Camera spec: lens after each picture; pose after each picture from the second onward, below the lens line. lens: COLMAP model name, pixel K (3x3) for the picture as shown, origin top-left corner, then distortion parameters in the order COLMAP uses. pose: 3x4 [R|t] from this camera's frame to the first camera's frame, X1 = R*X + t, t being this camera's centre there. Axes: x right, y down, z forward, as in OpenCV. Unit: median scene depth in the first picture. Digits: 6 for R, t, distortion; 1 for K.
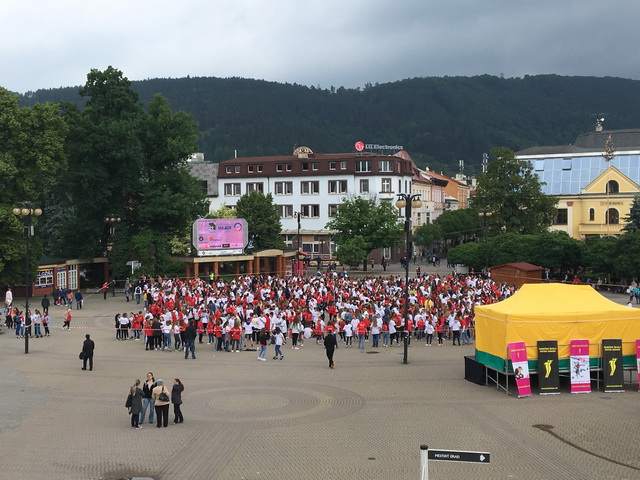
lens RADIAL K [[858.3, 0, 320.2], [0, 858.3, 235.4], [0, 0, 1]] dist [0.078150, 0.000000]
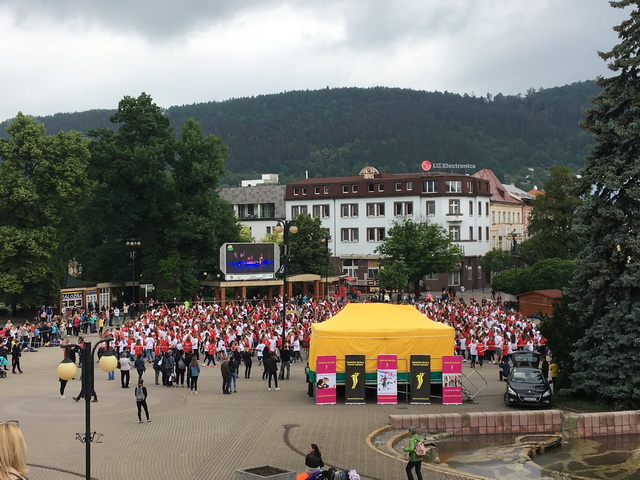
lens RADIAL K [[962.2, 0, 323.7], [0, 962.2, 238.5], [0, 0, 1]] dist [0.082498, 0.000000]
pose [[0.985442, -0.000168, -0.170011, 0.138327], [-0.003853, 0.999721, -0.023321, 0.001146], [0.169967, 0.023637, 0.985166, -0.066562]]
